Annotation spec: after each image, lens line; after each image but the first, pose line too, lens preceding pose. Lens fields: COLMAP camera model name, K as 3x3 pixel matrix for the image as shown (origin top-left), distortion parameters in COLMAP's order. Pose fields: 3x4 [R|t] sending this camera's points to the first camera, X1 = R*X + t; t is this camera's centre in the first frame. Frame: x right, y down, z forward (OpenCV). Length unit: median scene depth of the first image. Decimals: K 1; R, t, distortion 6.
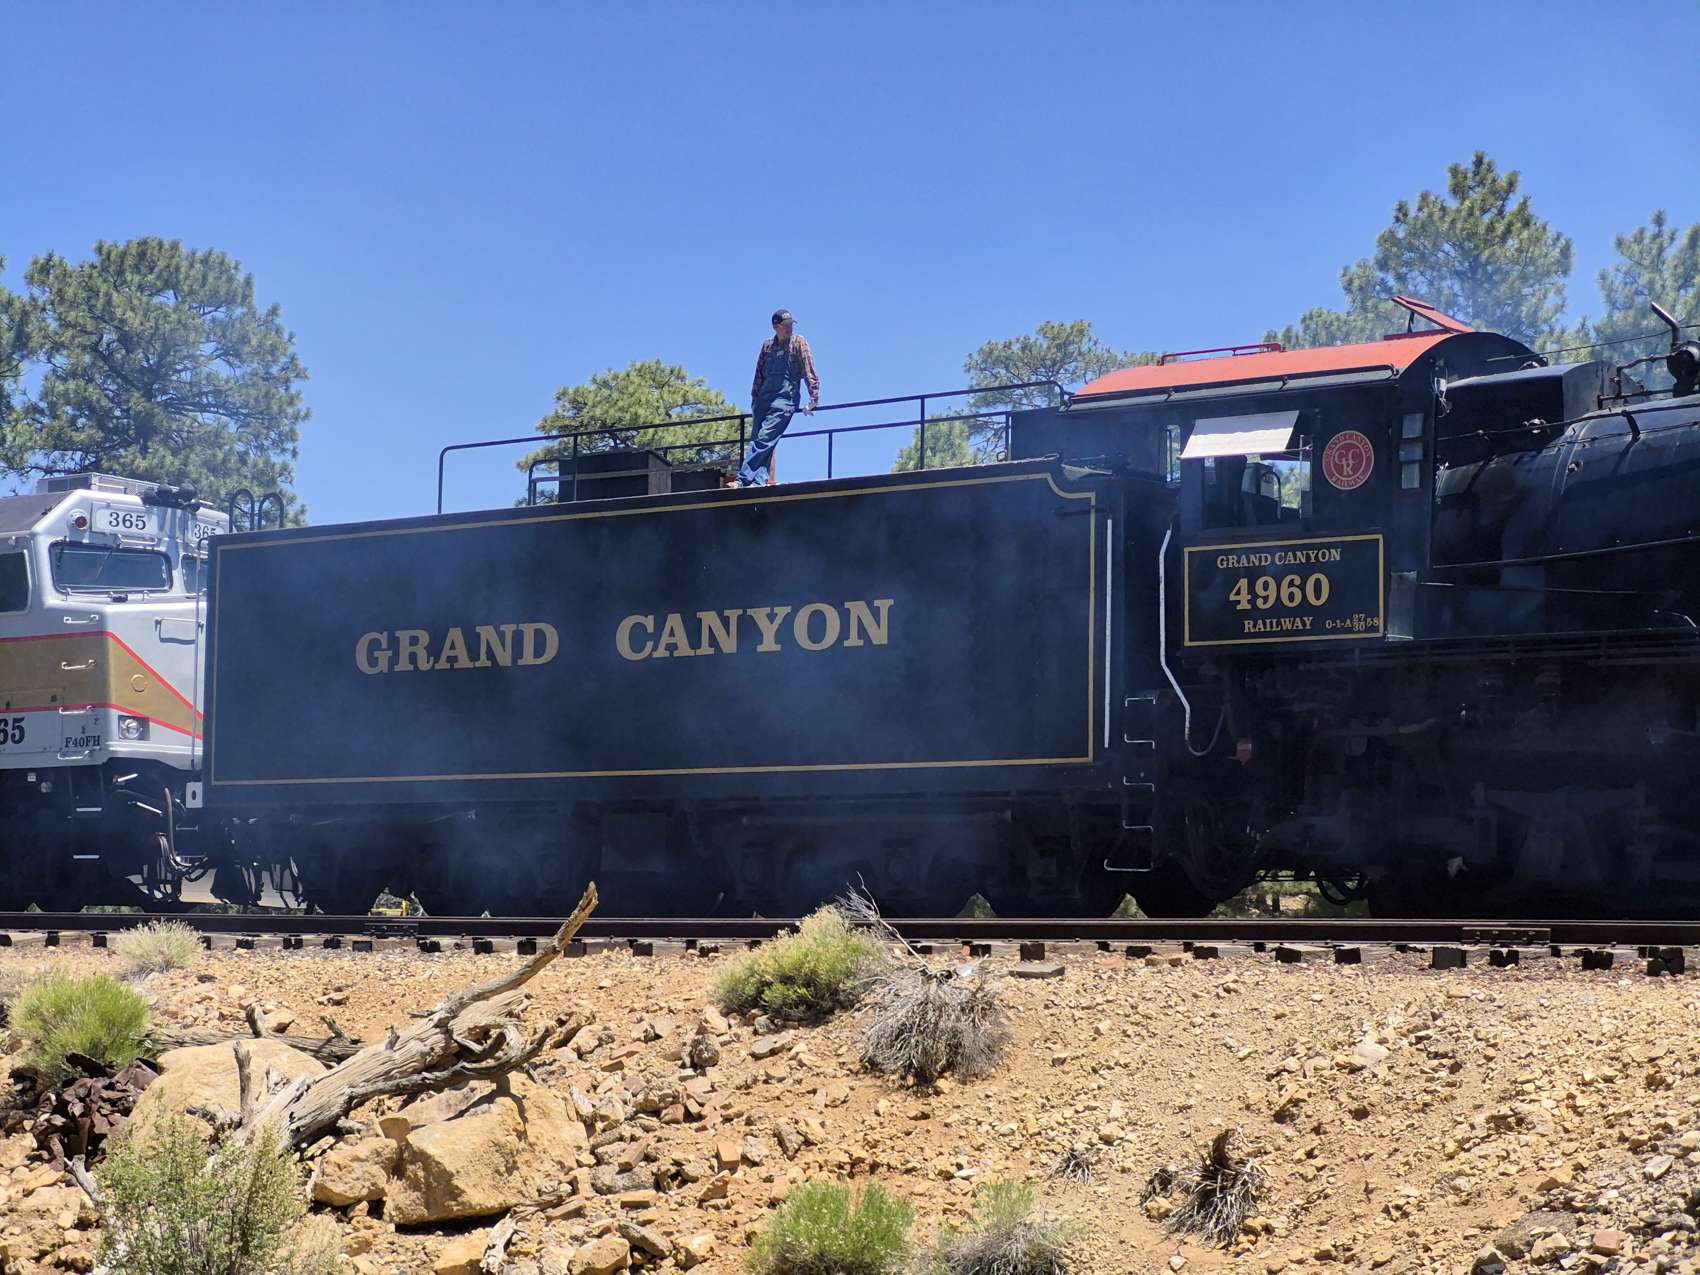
lens RADIAL K [[3643.5, 0, 782.6], [0, 3643.5, 666.3], [0, 0, 1]] dist [0.045808, 0.000000]
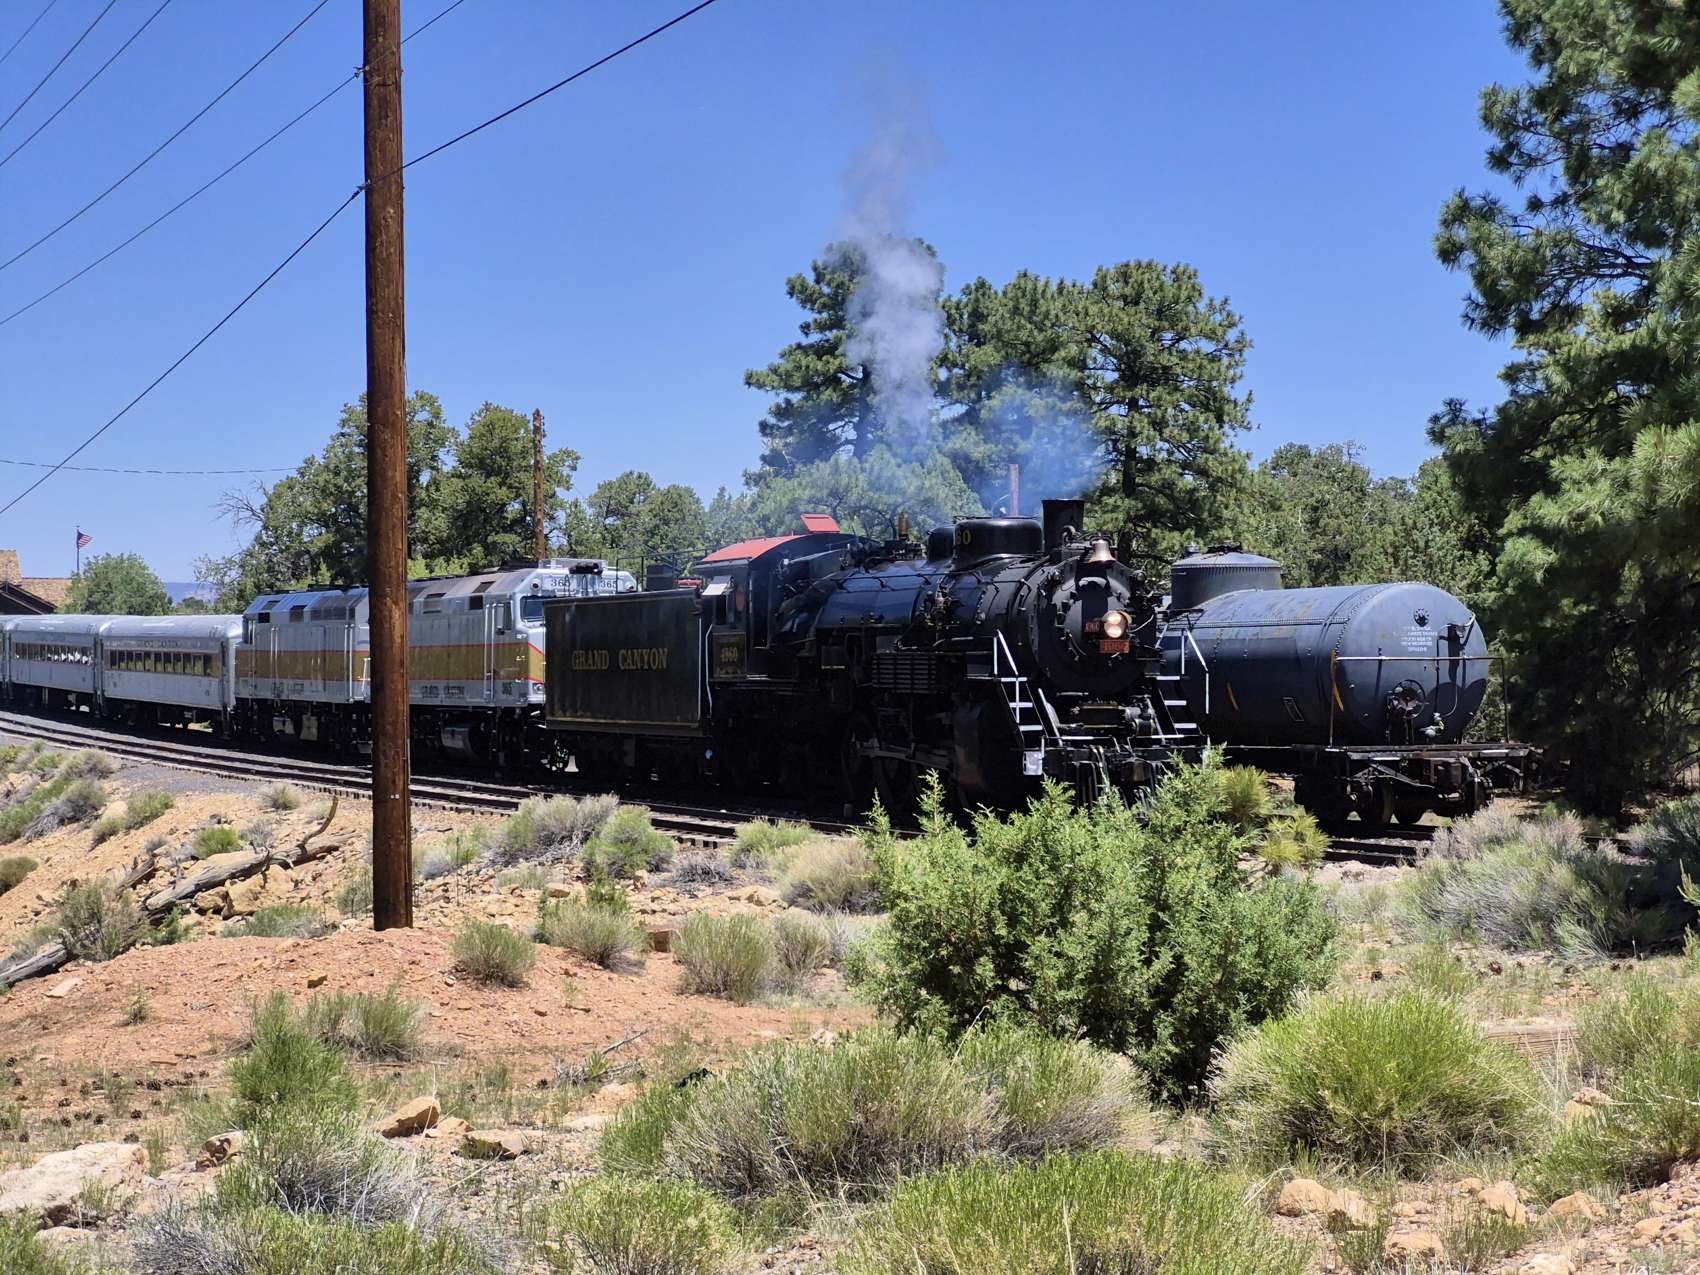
lens RADIAL K [[3643.5, 0, 794.9], [0, 3643.5, 681.9], [0, 0, 1]] dist [0.045808, 0.000000]
pose [[0.856651, -0.015092, -0.515676, 1.342452], [0.054921, 0.996560, 0.062070, -0.142187], [0.512965, -0.081494, 0.854532, -0.928587]]
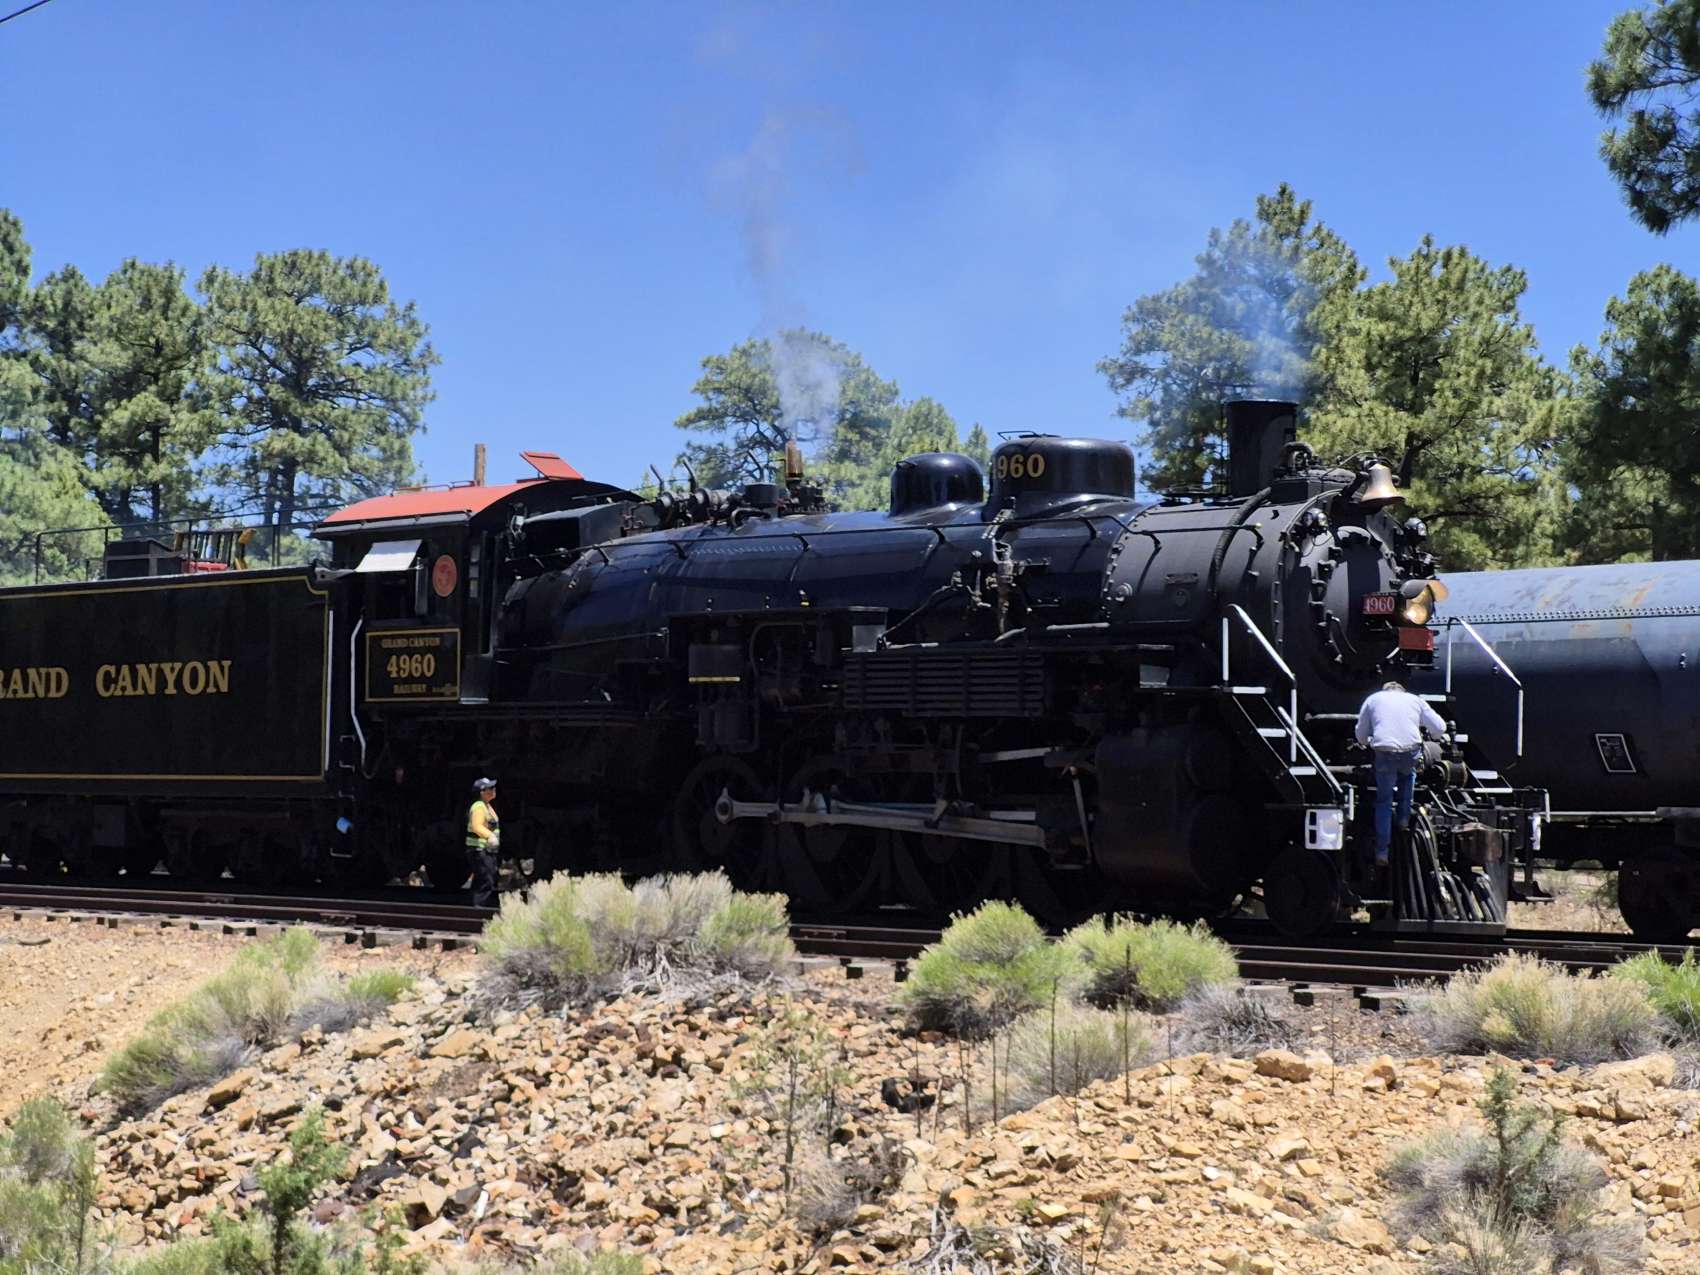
lens RADIAL K [[3643.5, 0, 784.9], [0, 3643.5, 627.3], [0, 0, 1]] dist [0.045808, 0.000000]
pose [[0.985900, -0.006641, -0.167203, 0.519673], [0.010989, 0.999625, 0.025092, -0.069793], [0.166974, -0.026576, 0.985603, -0.393006]]
